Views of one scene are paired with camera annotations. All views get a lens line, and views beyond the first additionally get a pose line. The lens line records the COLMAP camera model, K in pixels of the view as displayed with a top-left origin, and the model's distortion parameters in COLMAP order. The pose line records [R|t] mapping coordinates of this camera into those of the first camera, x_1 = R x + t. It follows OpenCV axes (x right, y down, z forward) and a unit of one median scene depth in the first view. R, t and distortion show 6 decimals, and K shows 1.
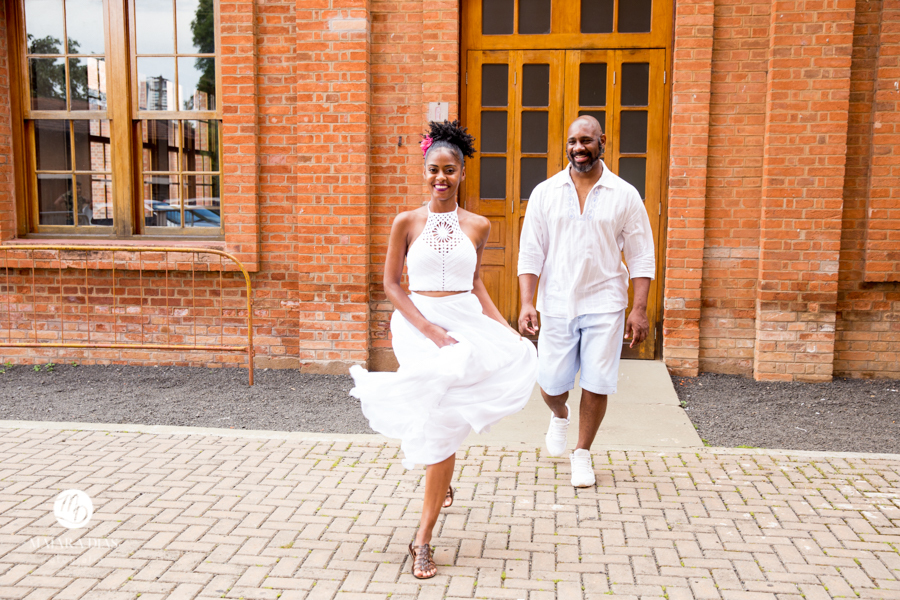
lens RADIAL K [[933.9, 0, 456.0], [0, 933.9, 304.5], [0, 0, 1]] dist [0.022685, 0.000000]
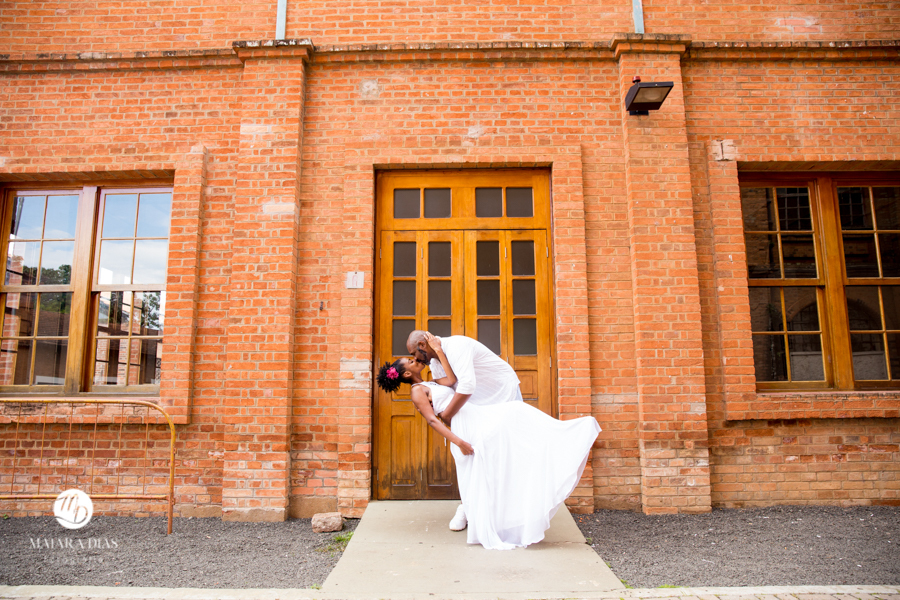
lens RADIAL K [[640.2, 0, 449.6], [0, 640.2, 292.9], [0, 0, 1]] dist [-0.105393, 0.083156]
pose [[0.995821, -0.001061, 0.091322, 0.024427], [0.025489, 0.963428, -0.266753, 0.021164], [-0.087699, 0.267966, 0.959428, 0.241844]]
